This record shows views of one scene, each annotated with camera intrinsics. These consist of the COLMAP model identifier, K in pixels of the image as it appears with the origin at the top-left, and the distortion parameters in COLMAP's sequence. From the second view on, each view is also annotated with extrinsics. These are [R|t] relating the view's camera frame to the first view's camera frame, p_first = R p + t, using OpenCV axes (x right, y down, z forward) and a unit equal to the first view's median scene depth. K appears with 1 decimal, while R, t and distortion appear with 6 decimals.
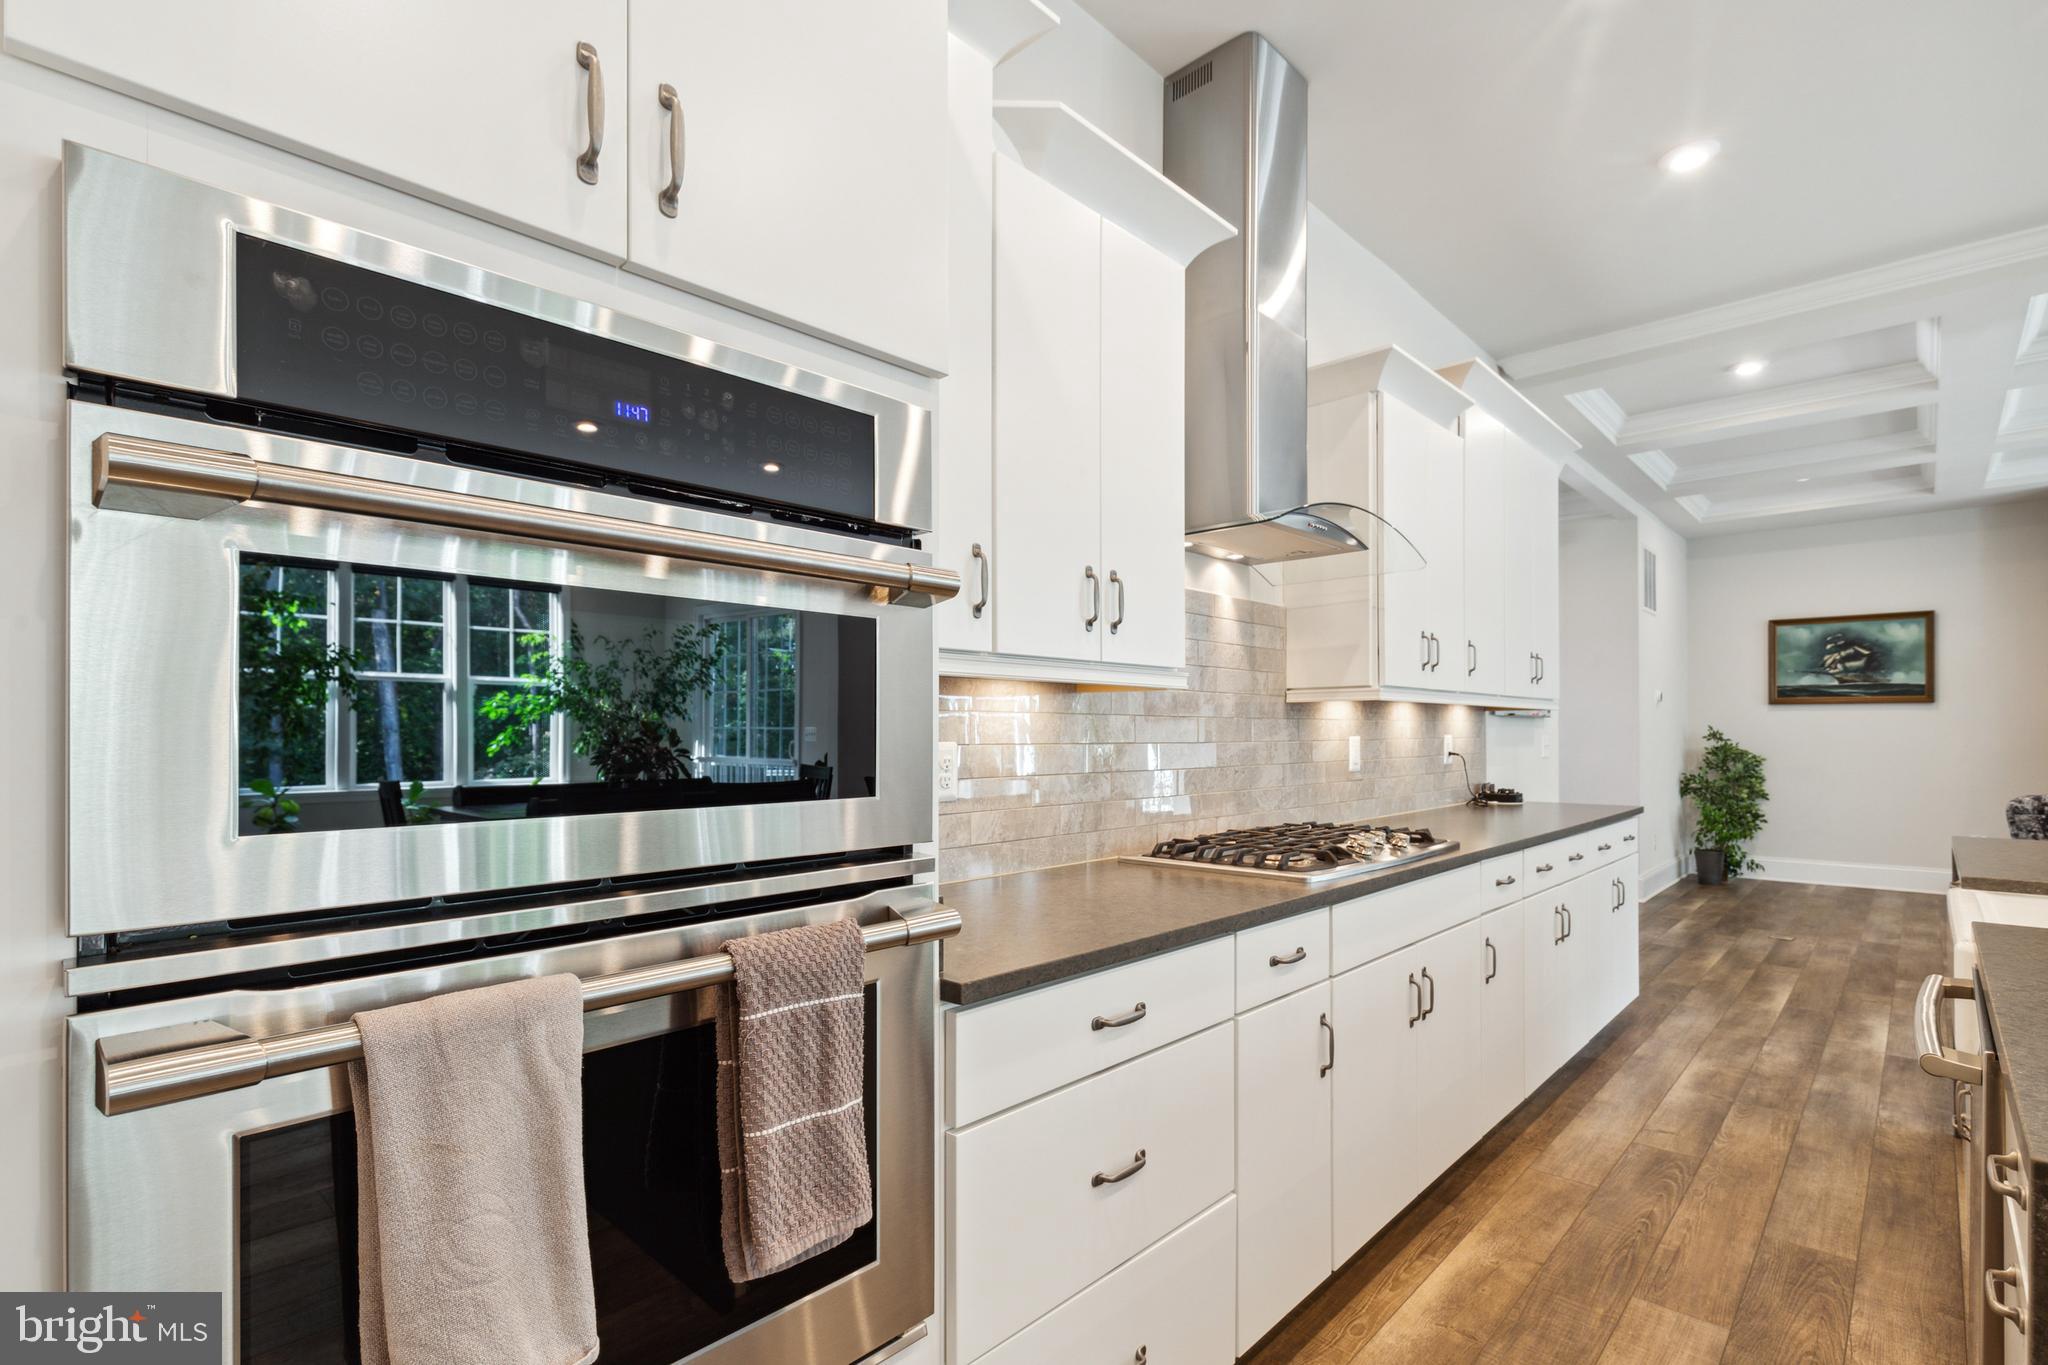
lens RADIAL K [[962.1, 0, 1029.9], [0, 962.1, 727.2], [0, 0, 1]] dist [-0.001398, 0.000178]
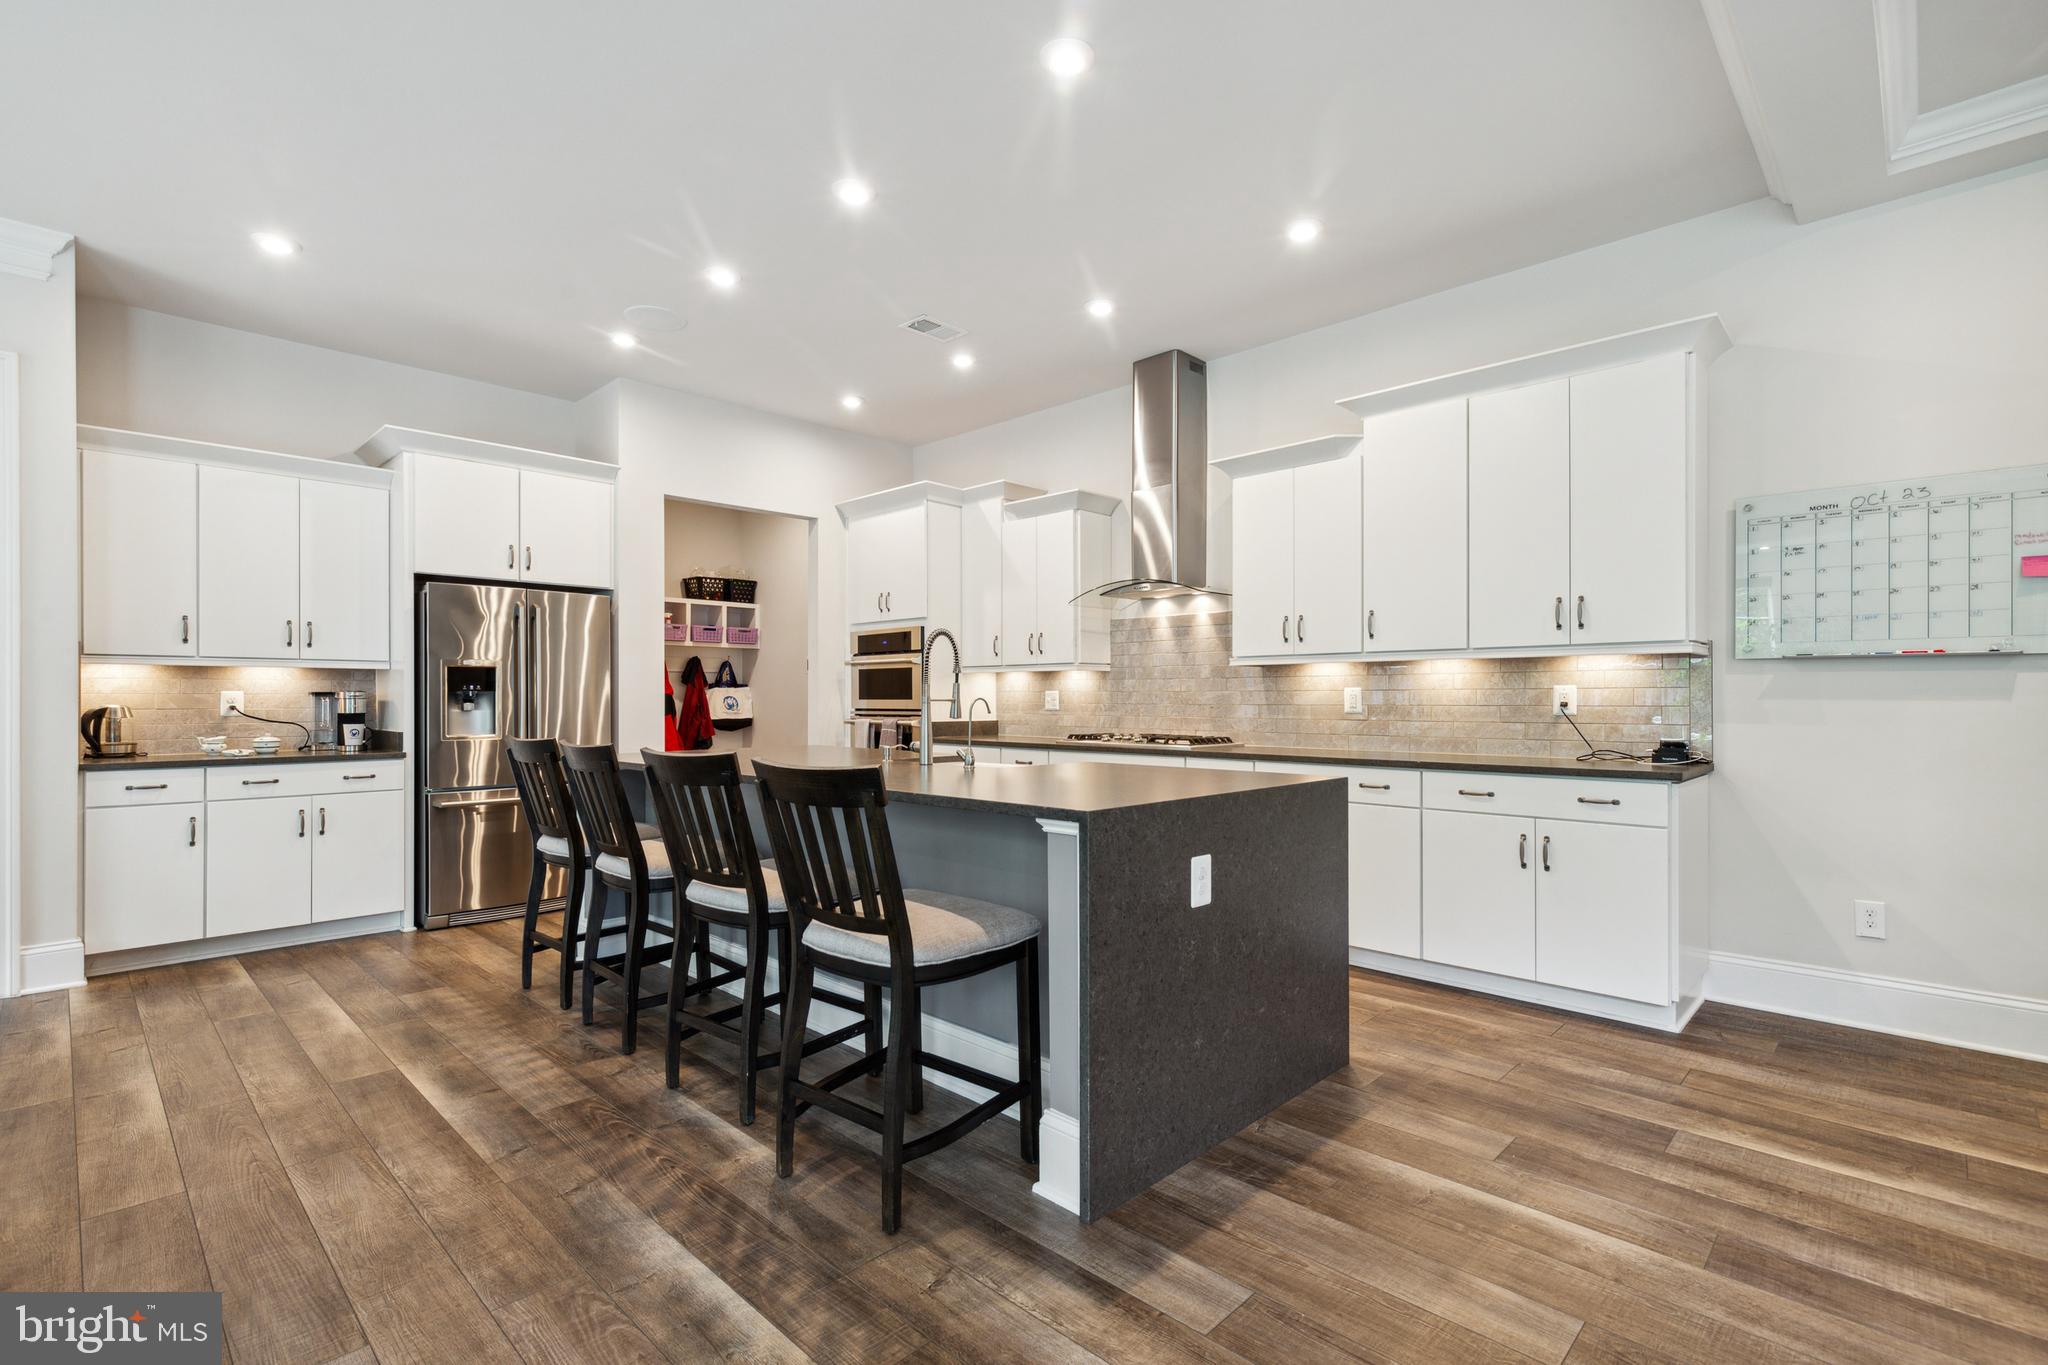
lens RADIAL K [[937.9, 0, 1026.5], [0, 937.9, 694.0], [0, 0, 1]] dist [0.003989, 0.000828]
pose [[-0.019510, -0.002876, -0.999806, 1.250265], [0.006498, 0.999974, -0.003004, 0.014571], [0.999789, -0.006556, -0.019491, 0.421032]]
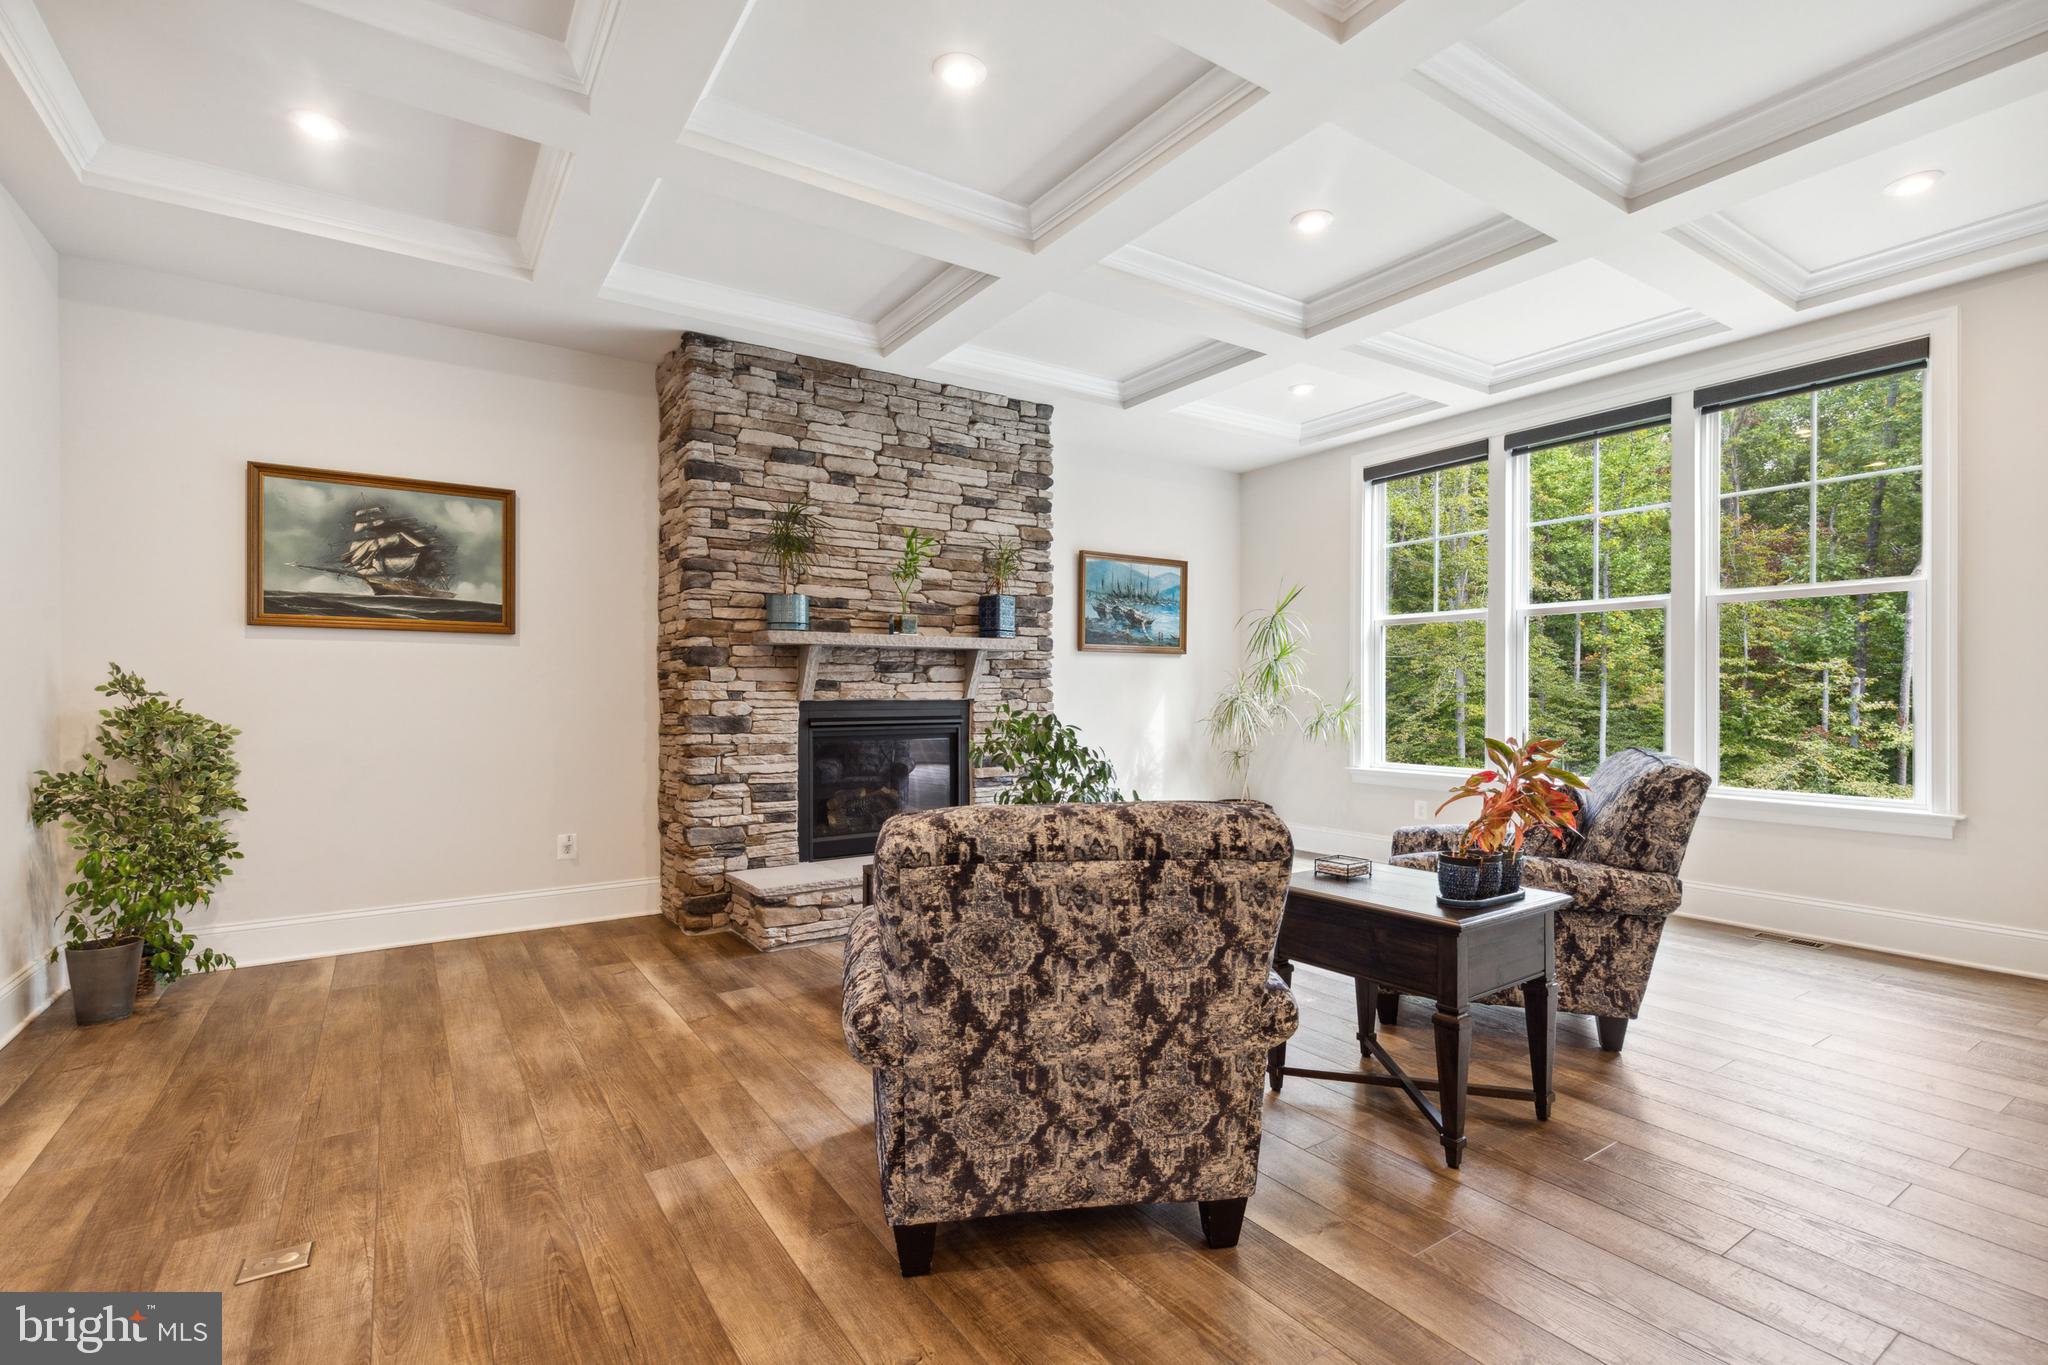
lens RADIAL K [[937.9, 0, 1026.5], [0, 937.9, 694.0], [0, 0, 1]] dist [0.003989, 0.000828]
pose [[0.226476, -0.000005, 0.974017, 0.634673], [-0.003826, 0.999992, 0.000895, 0.019363], [-0.974009, -0.003929, 0.226475, 0.816161]]
